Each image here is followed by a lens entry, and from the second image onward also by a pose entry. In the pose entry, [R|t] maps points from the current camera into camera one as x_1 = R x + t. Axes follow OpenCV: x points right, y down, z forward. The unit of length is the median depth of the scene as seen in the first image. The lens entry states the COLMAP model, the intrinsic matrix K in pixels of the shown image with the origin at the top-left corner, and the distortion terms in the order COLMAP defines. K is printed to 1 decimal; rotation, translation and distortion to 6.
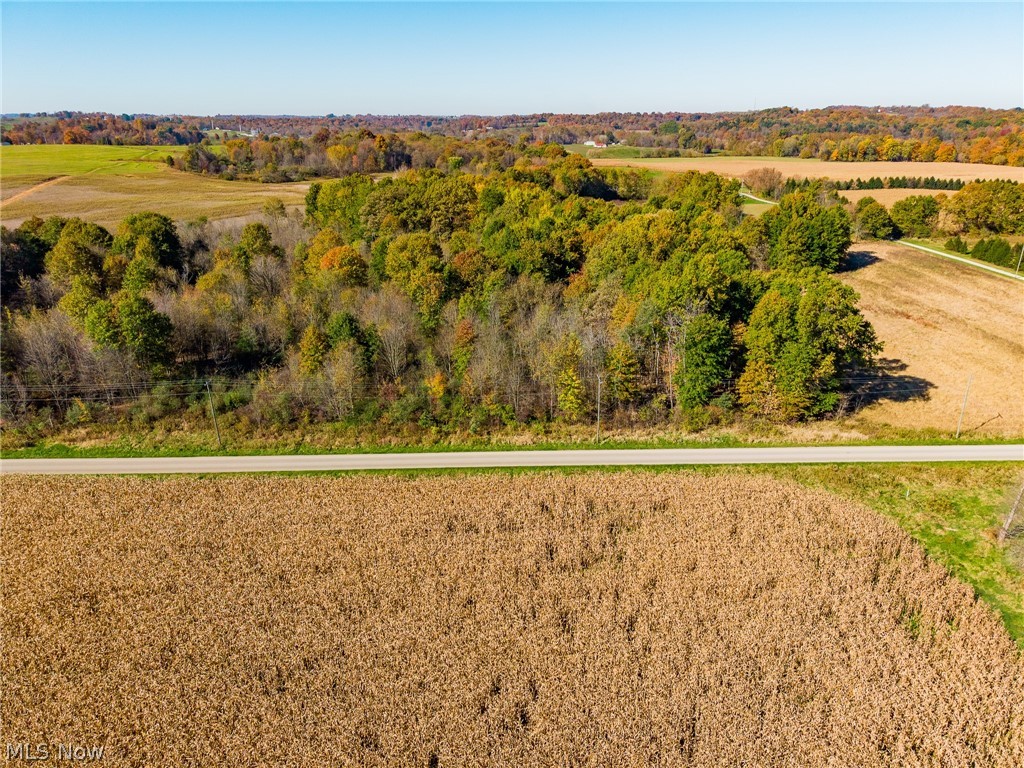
lens RADIAL K [[686.2, 0, 510.2], [0, 686.2, 384.9], [0, 0, 1]] dist [0.039700, -0.042538]
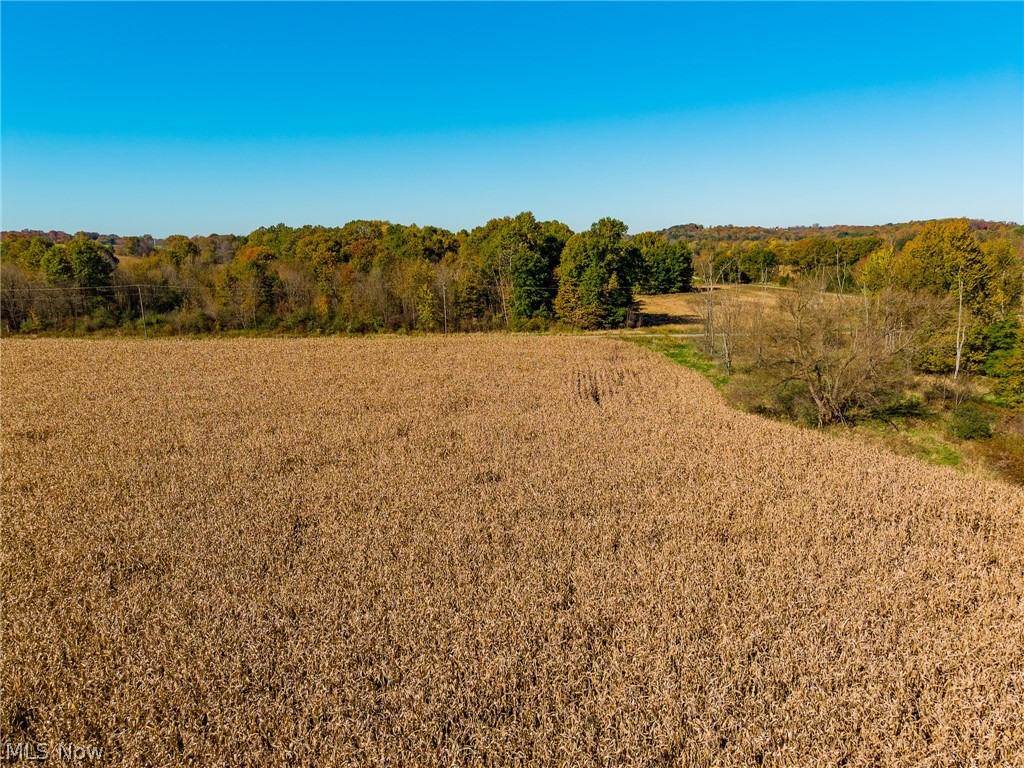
lens RADIAL K [[686.2, 0, 511.9], [0, 686.2, 390.4], [0, 0, 1]] dist [0.039700, -0.042538]
pose [[0.996357, -0.019923, 0.082924, 0.136400], [0.033243, 0.986149, -0.162499, 0.381407], [-0.078538, 0.164664, 0.983218, -0.277767]]
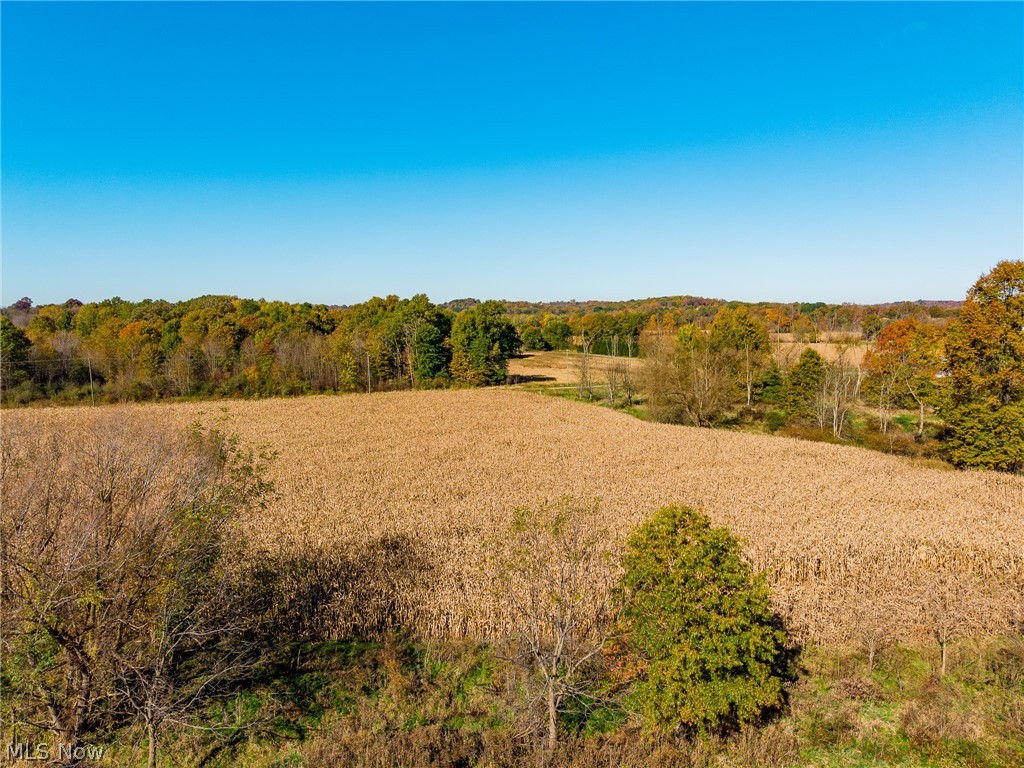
lens RADIAL K [[686.2, 0, 514.9], [0, 686.2, 394.4], [0, 0, 1]] dist [0.039700, -0.042538]
pose [[0.914688, -0.047055, 0.401413, -0.189737], [0.148710, 0.962708, -0.226008, 0.459710], [-0.375808, 0.266421, 0.887574, -0.501529]]
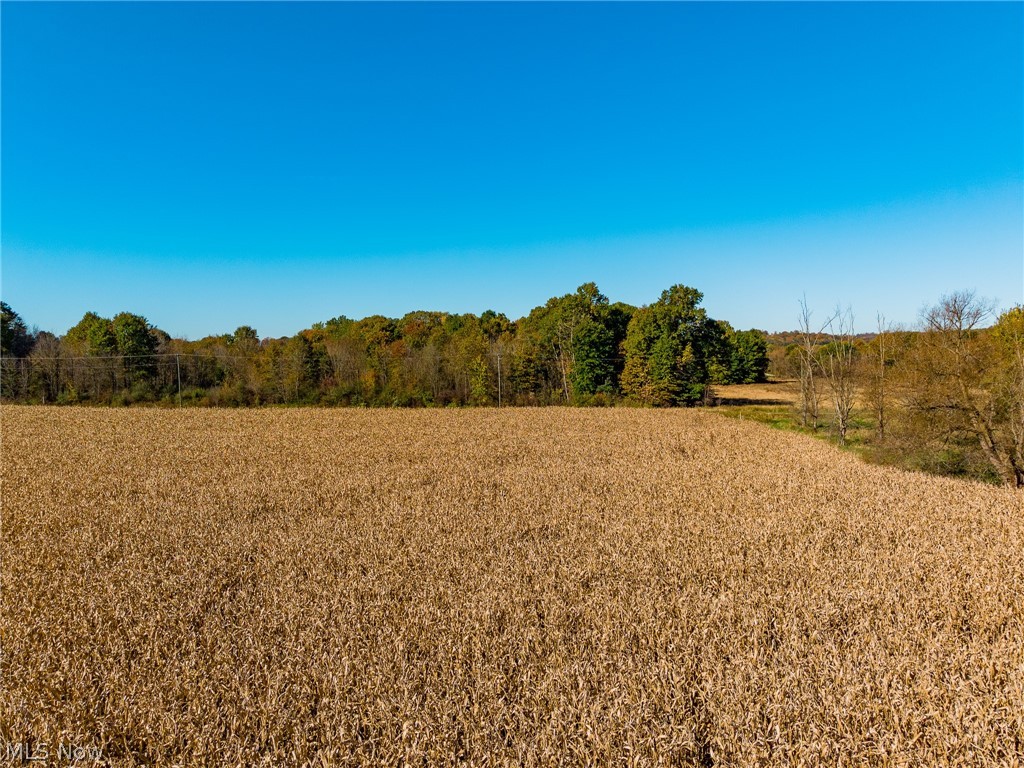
lens RADIAL K [[686.2, 0, 508.8], [0, 686.2, 377.9], [0, 0, 1]] dist [0.039700, -0.042538]
pose [[0.999970, -0.003271, -0.006952, 0.144933], [0.000767, 0.942808, -0.333335, 0.399475], [0.007645, 0.333320, 0.942783, -0.133474]]
